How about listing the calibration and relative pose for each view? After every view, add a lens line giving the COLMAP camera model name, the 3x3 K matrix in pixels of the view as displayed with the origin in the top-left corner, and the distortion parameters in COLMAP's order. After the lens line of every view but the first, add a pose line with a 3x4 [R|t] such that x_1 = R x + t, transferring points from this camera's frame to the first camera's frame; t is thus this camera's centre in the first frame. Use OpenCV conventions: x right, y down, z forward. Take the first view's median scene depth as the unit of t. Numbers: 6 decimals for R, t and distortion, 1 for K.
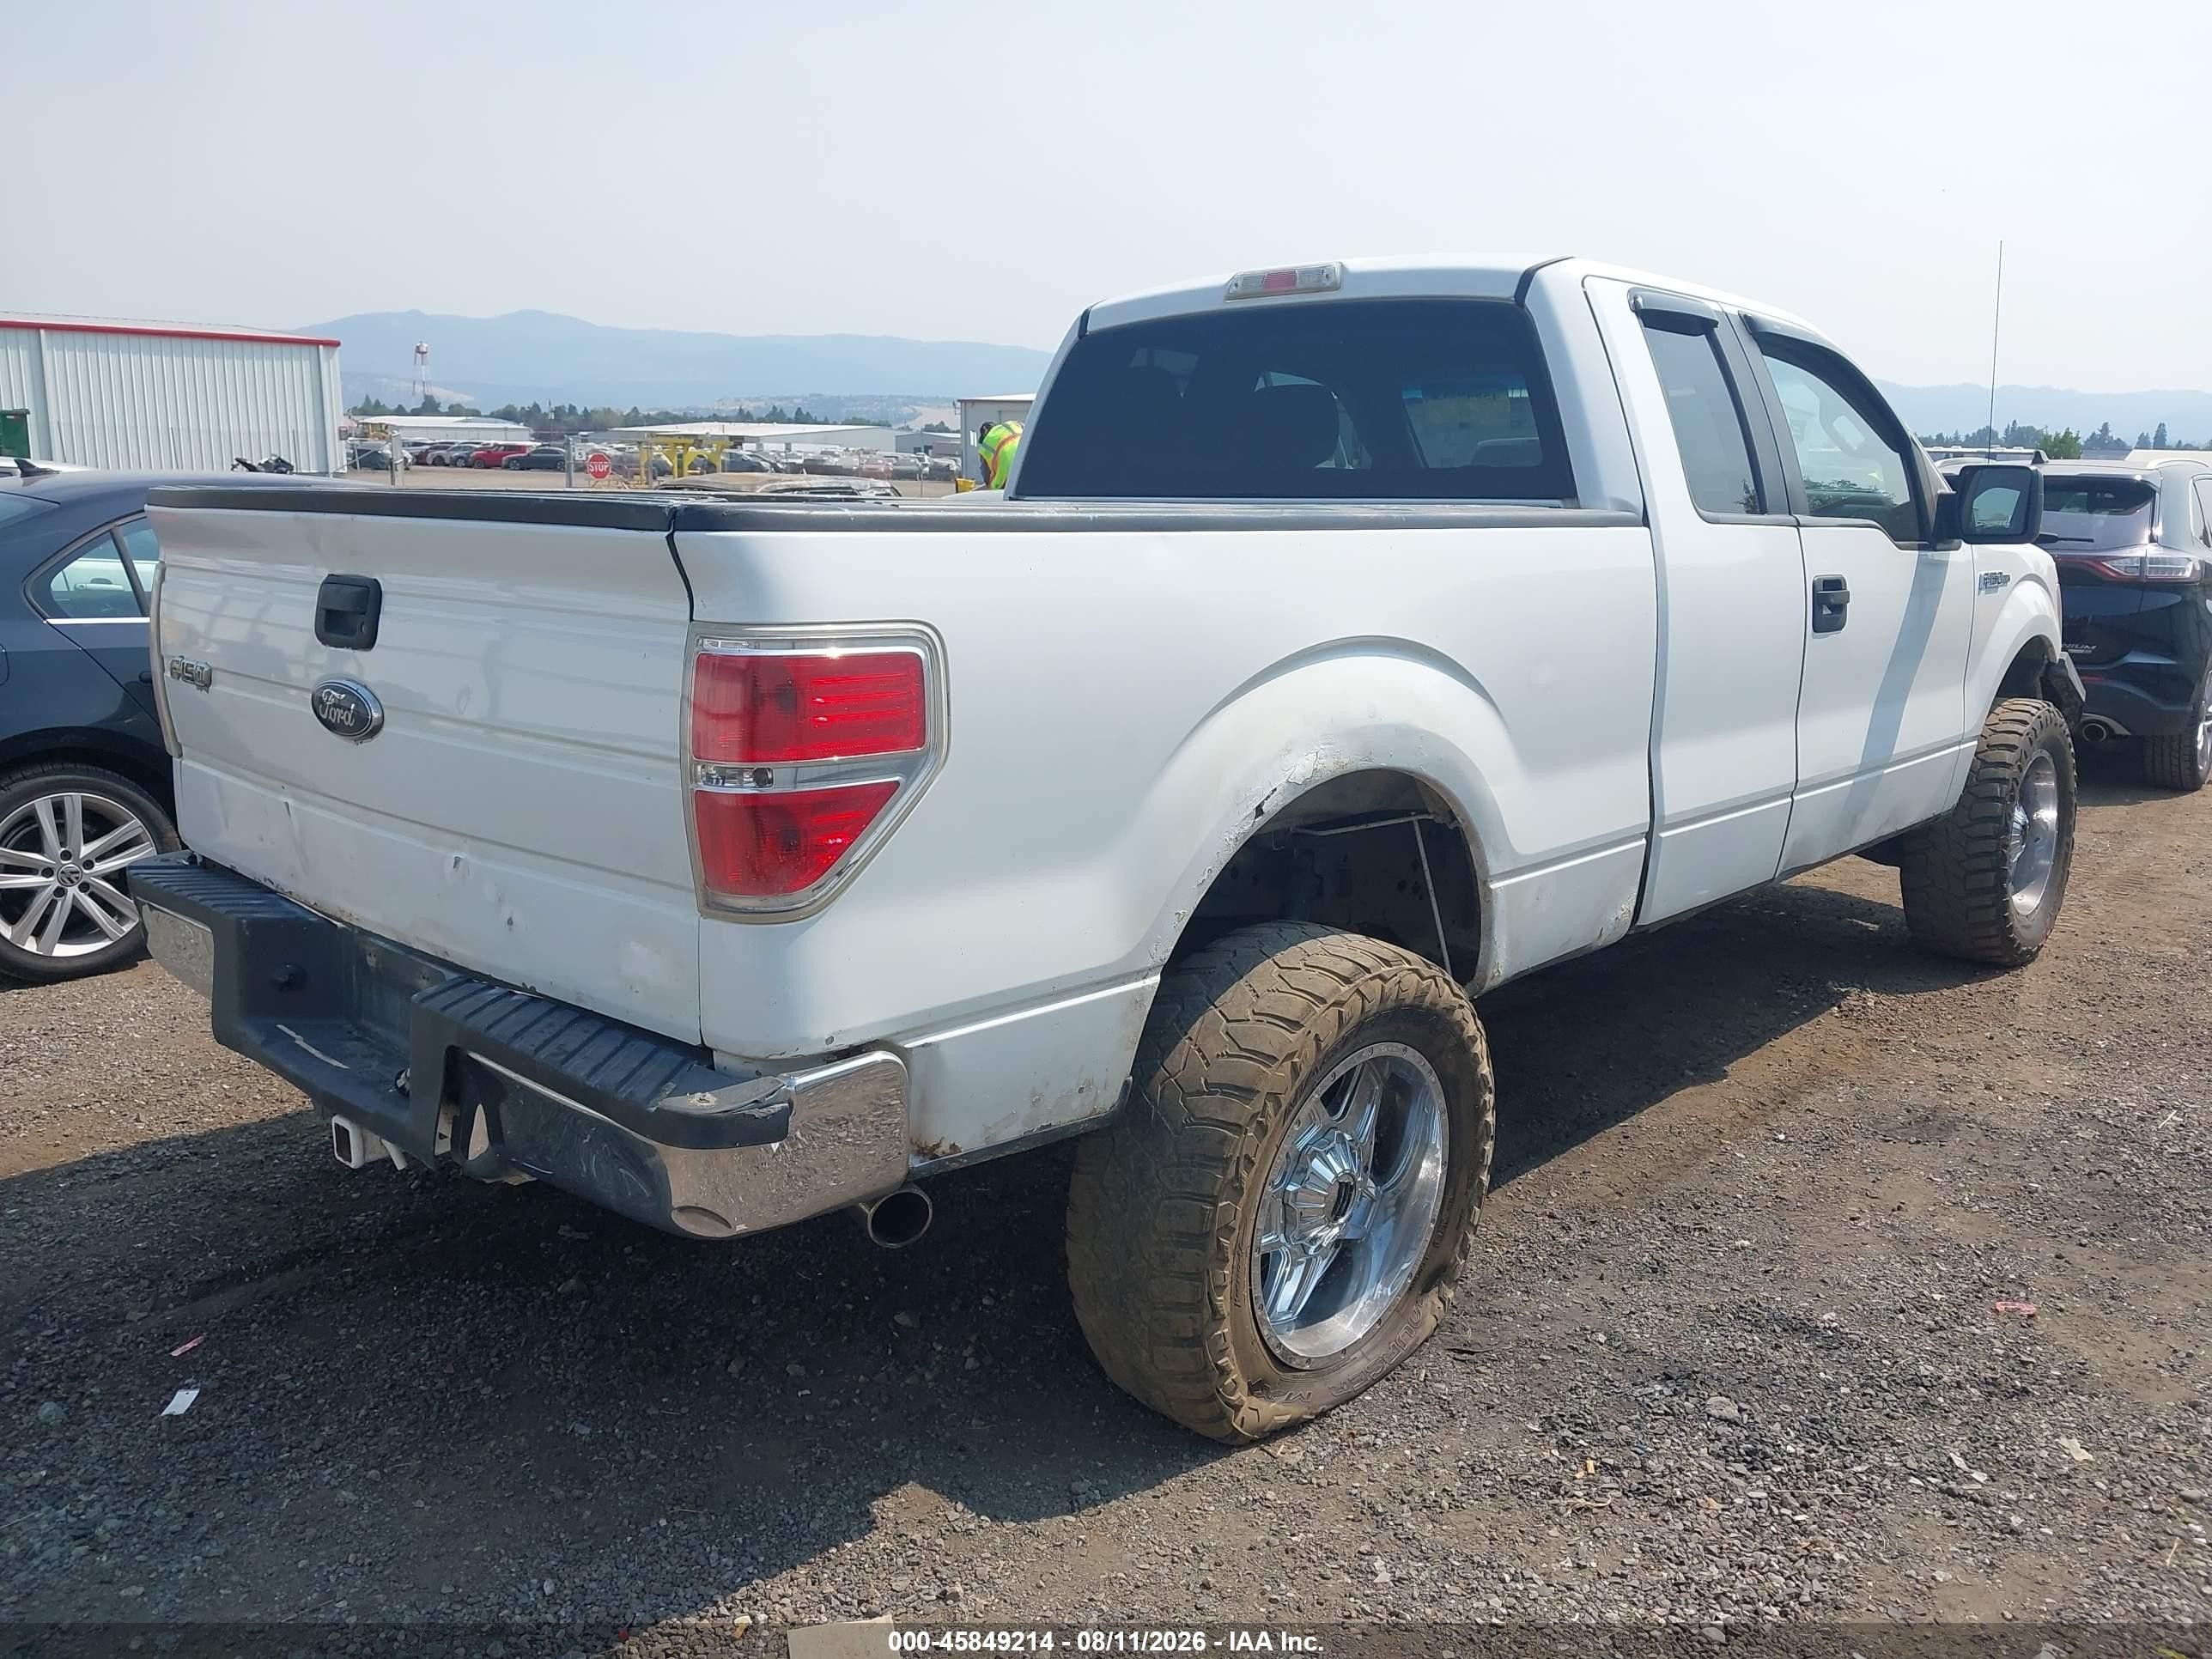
lens RADIAL K [[1738.9, 0, 1127.6], [0, 1738.9, 837.2], [0, 0, 1]] dist [0.016901, -0.019632]
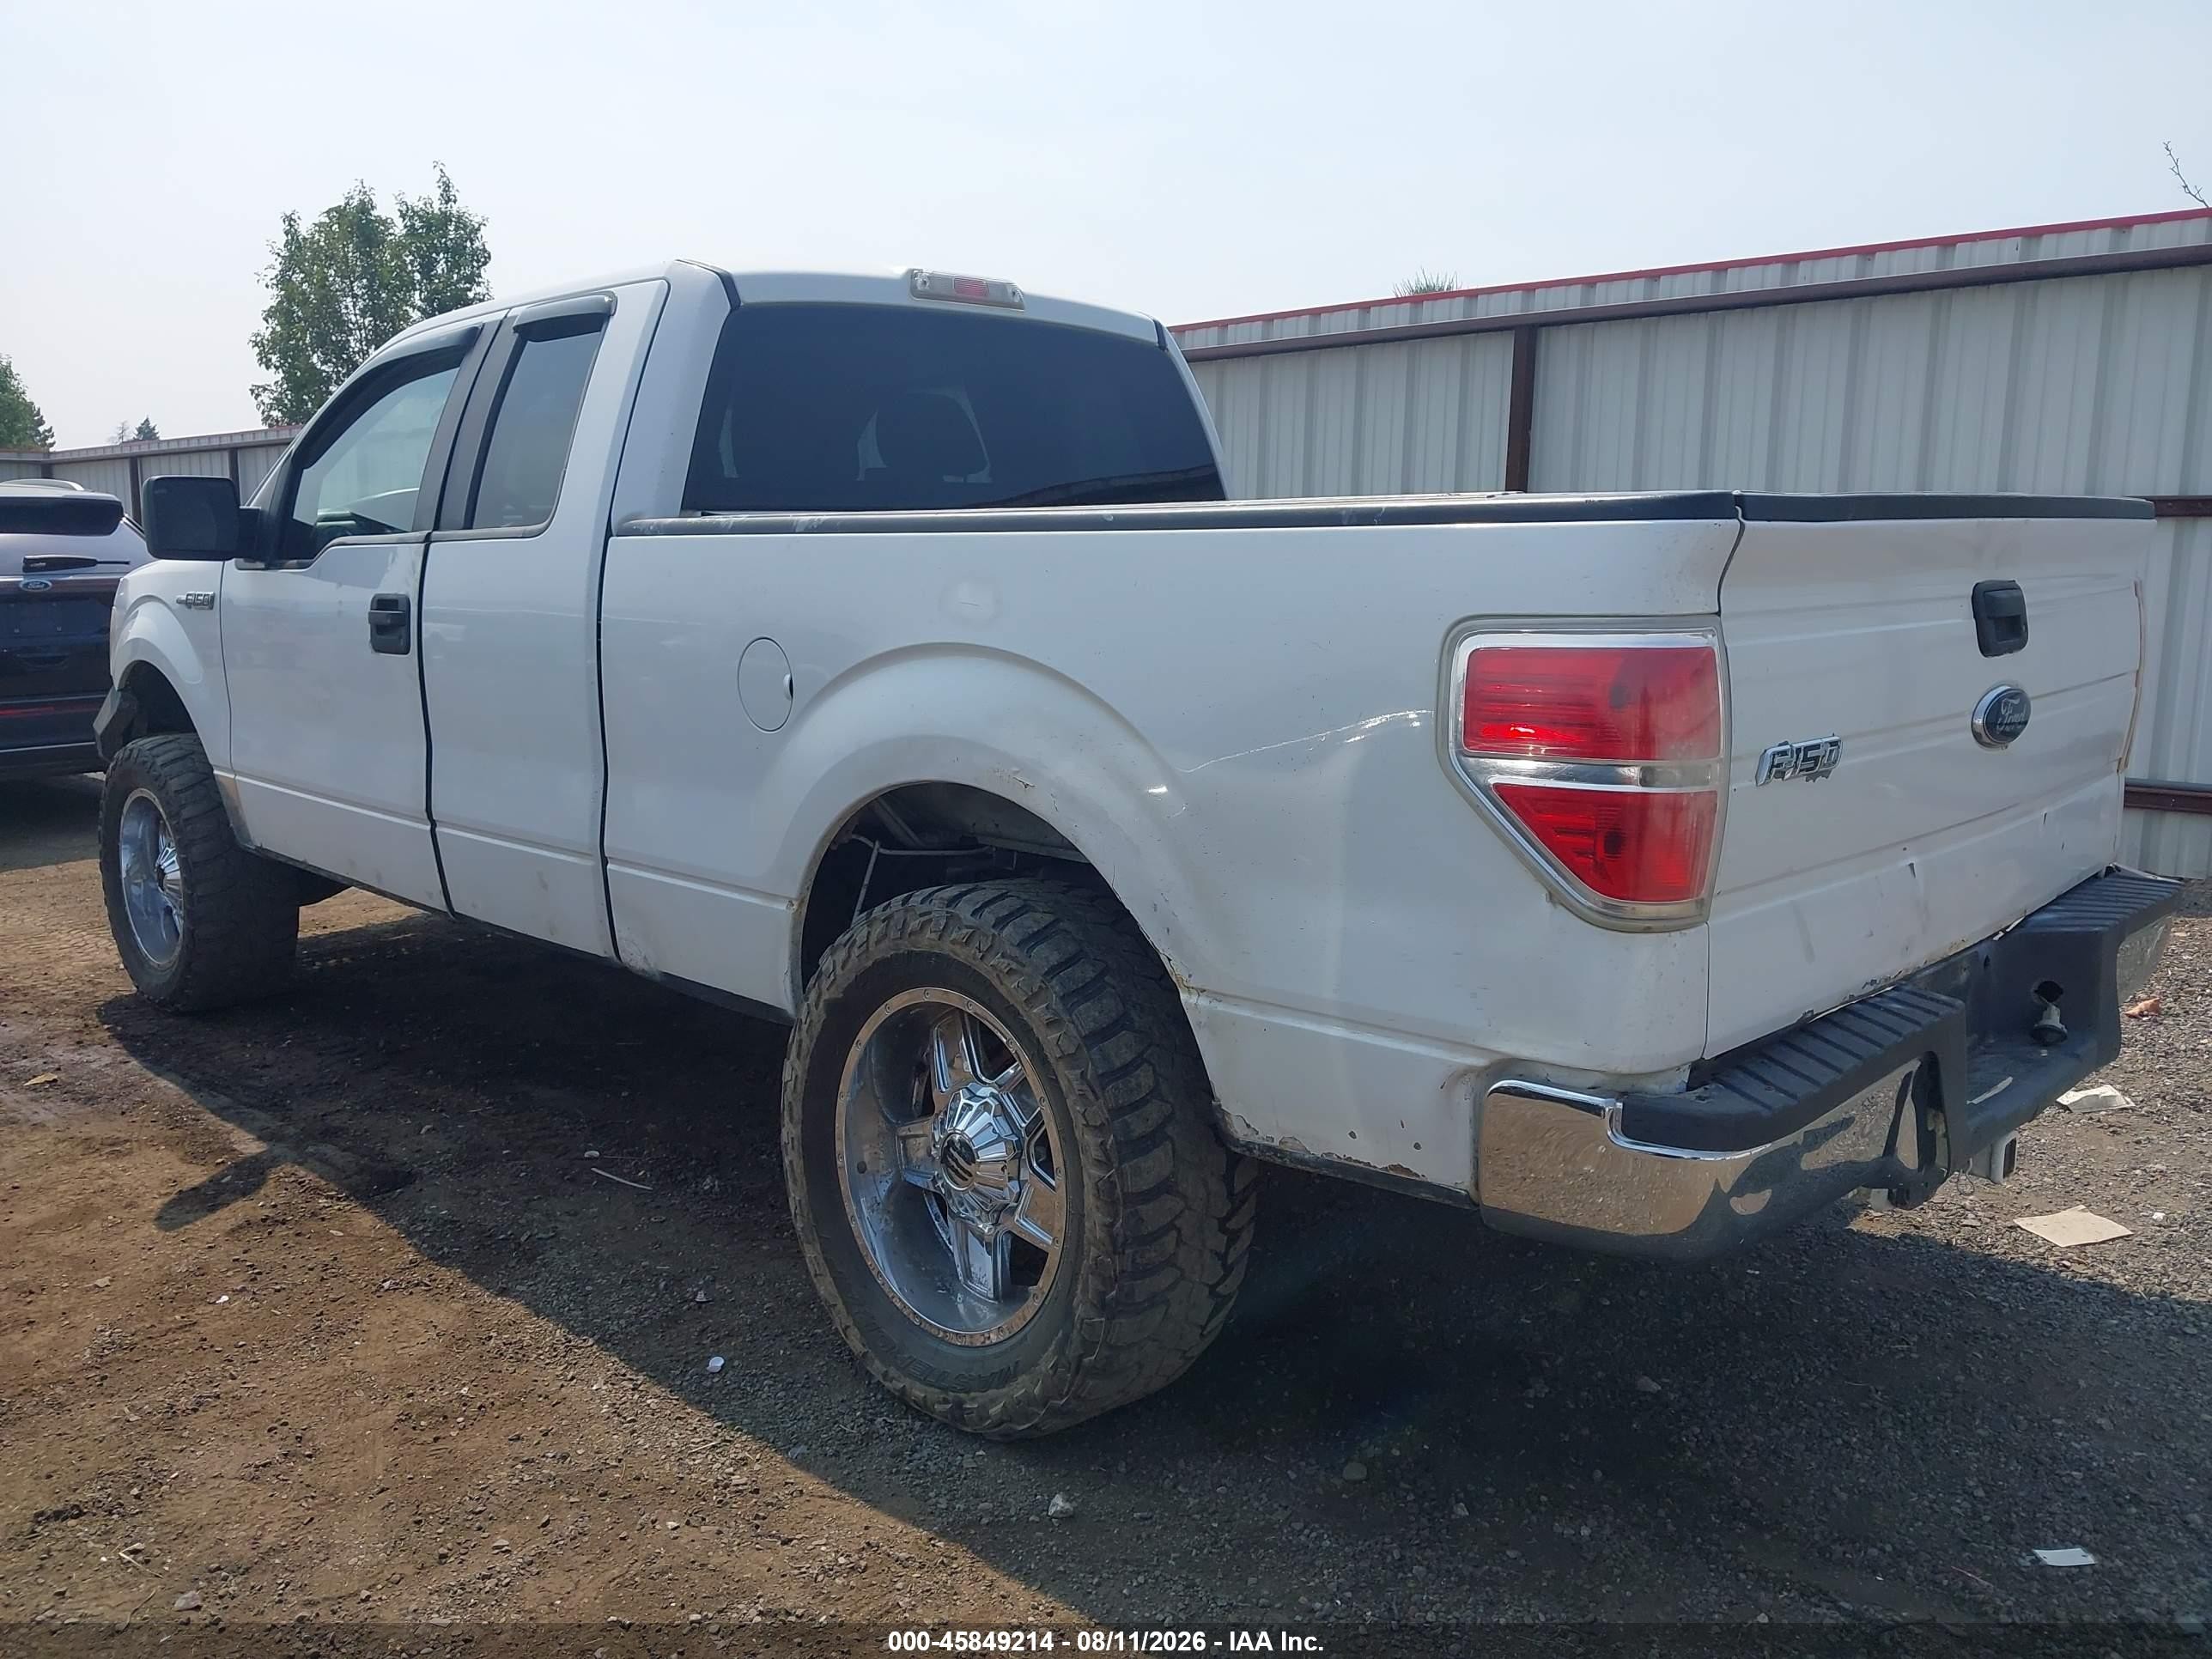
lens RADIAL K [[1738.9, 0, 1117.9], [0, 1738.9, 825.4], [0, 0, 1]] dist [0.016901, -0.019632]
pose [[0.035298, -0.182448, 0.982582, -1.248229], [0.203674, 0.963873, 0.171658, -0.246243], [-0.978402, 0.194067, 0.071183, 1.237794]]
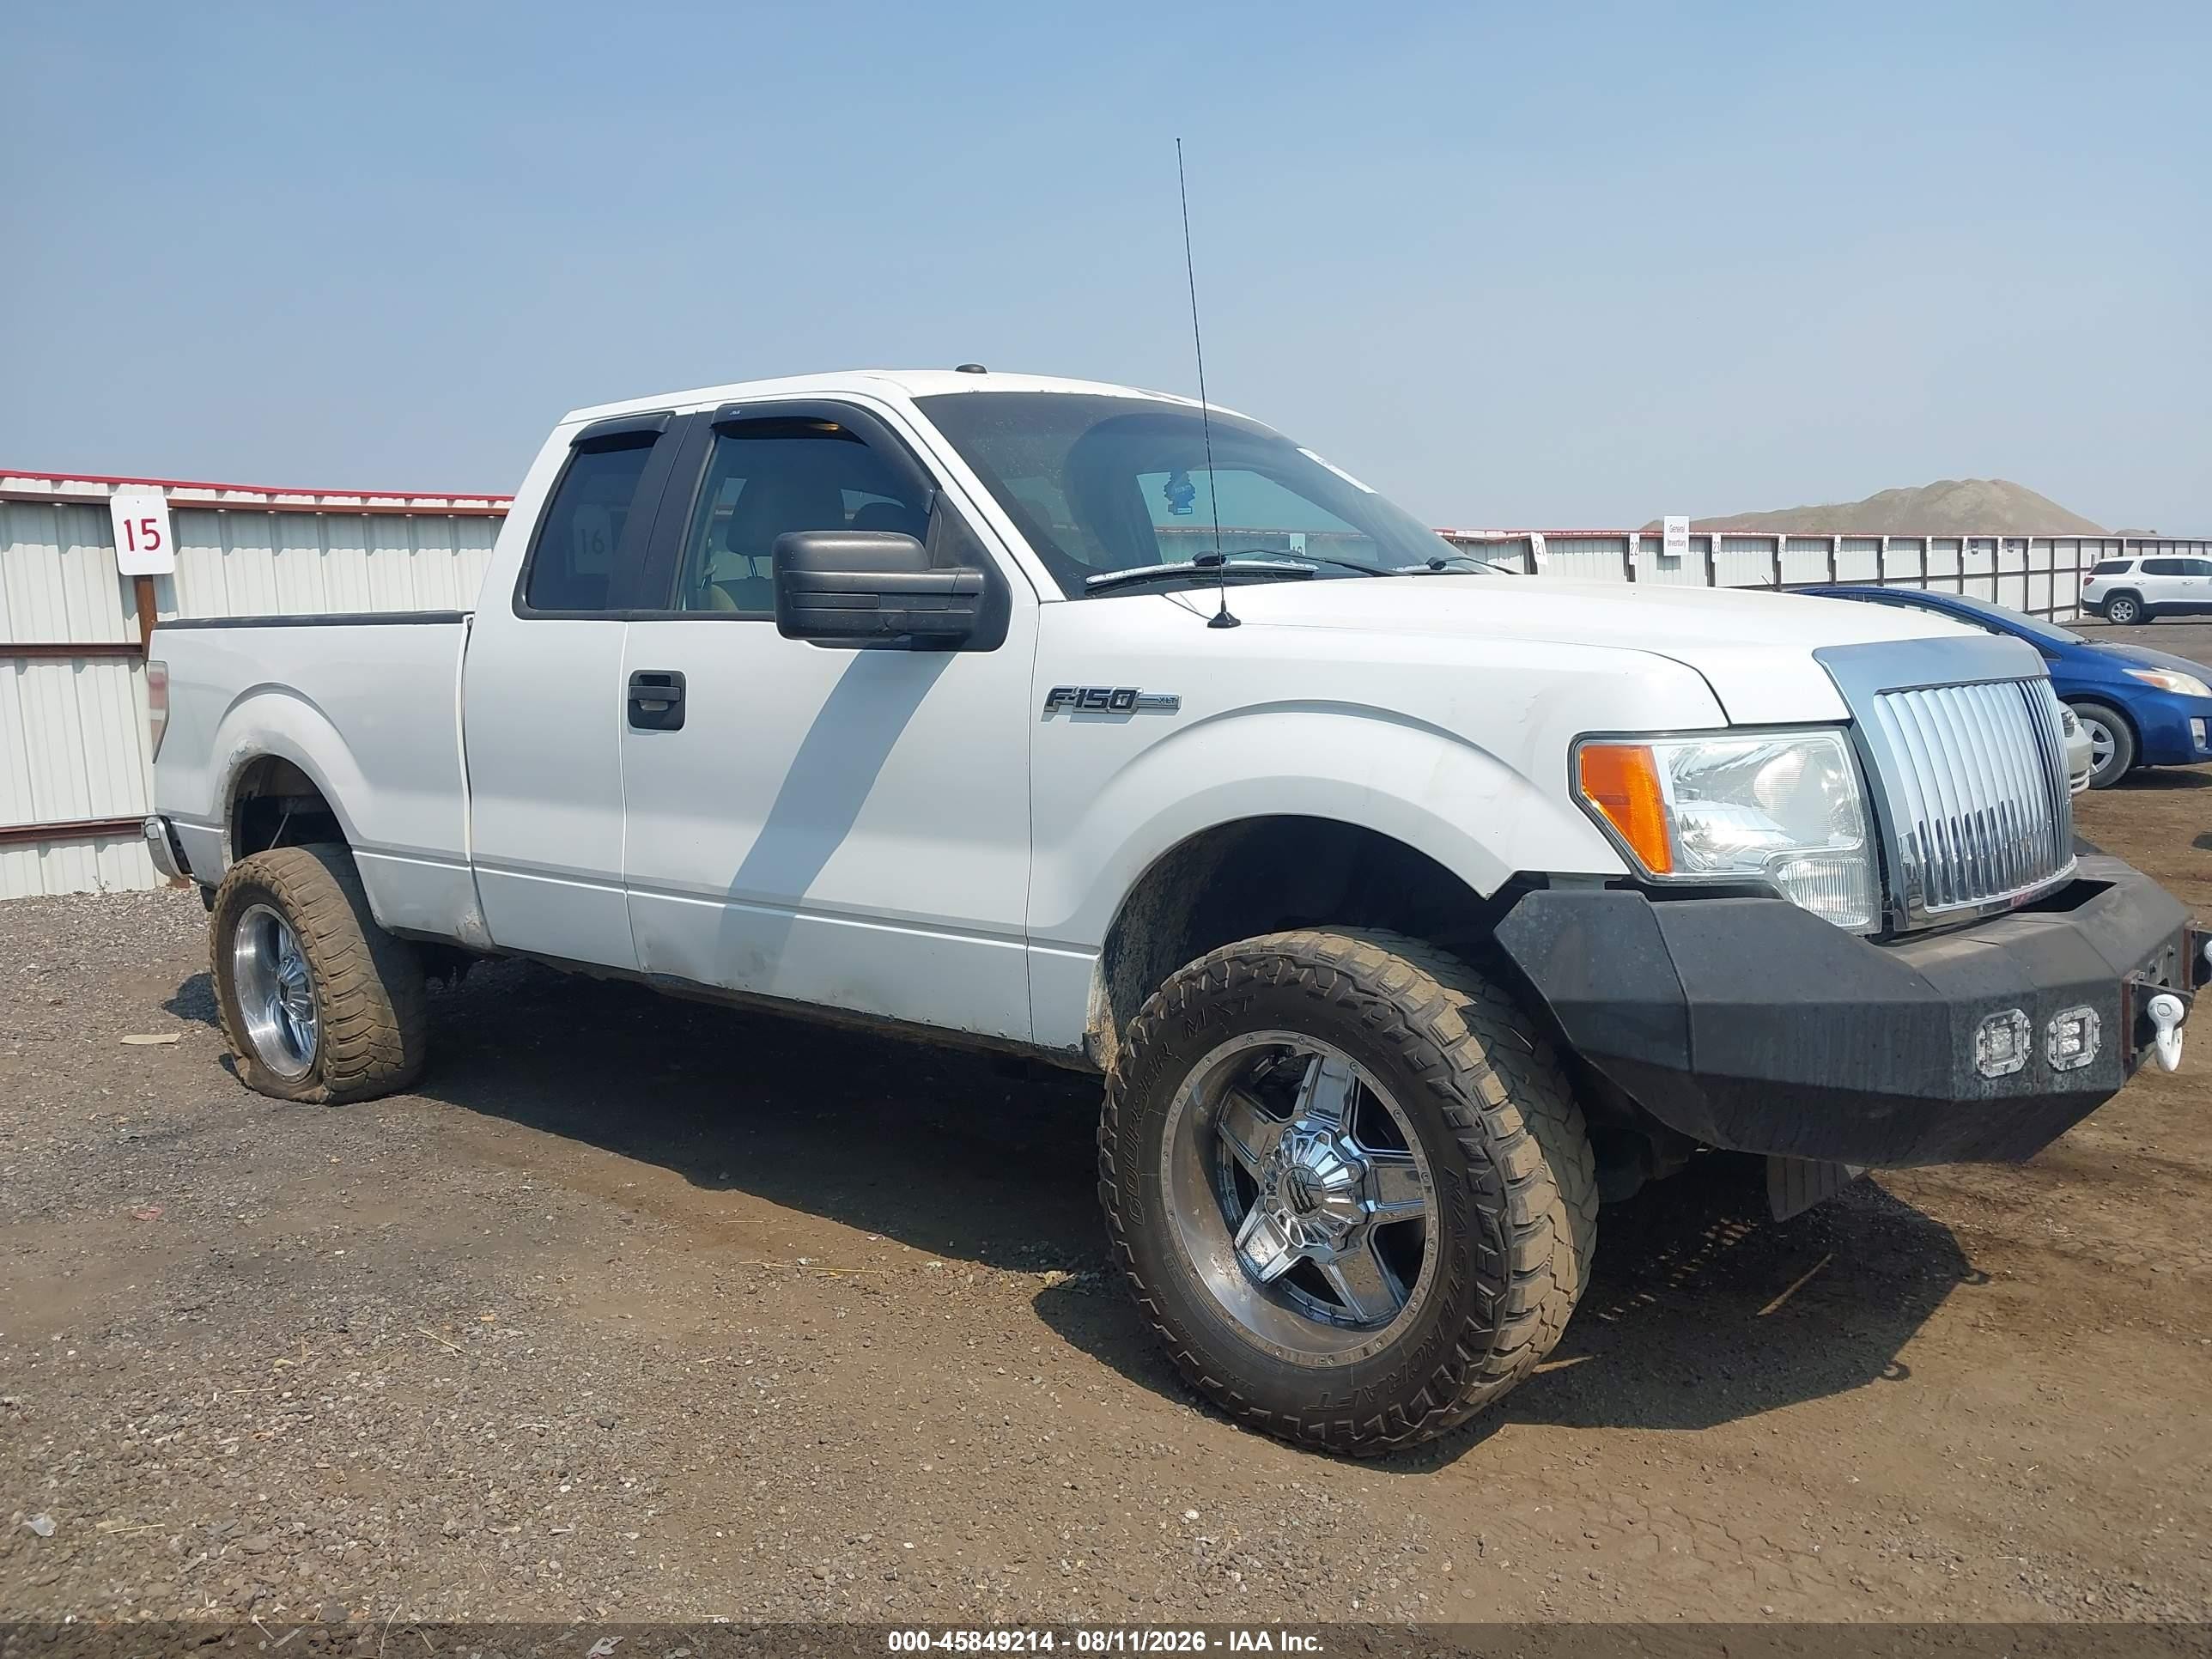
lens RADIAL K [[1738.9, 0, 1123.3], [0, 1738.9, 847.6], [0, 0, 1]] dist [0.016901, -0.019632]
pose [[0.027529, 0.110189, -0.993529, 1.901926], [-0.181016, 0.978024, 0.103454, -0.280875], [0.983095, 0.176997, 0.046870, 1.712168]]
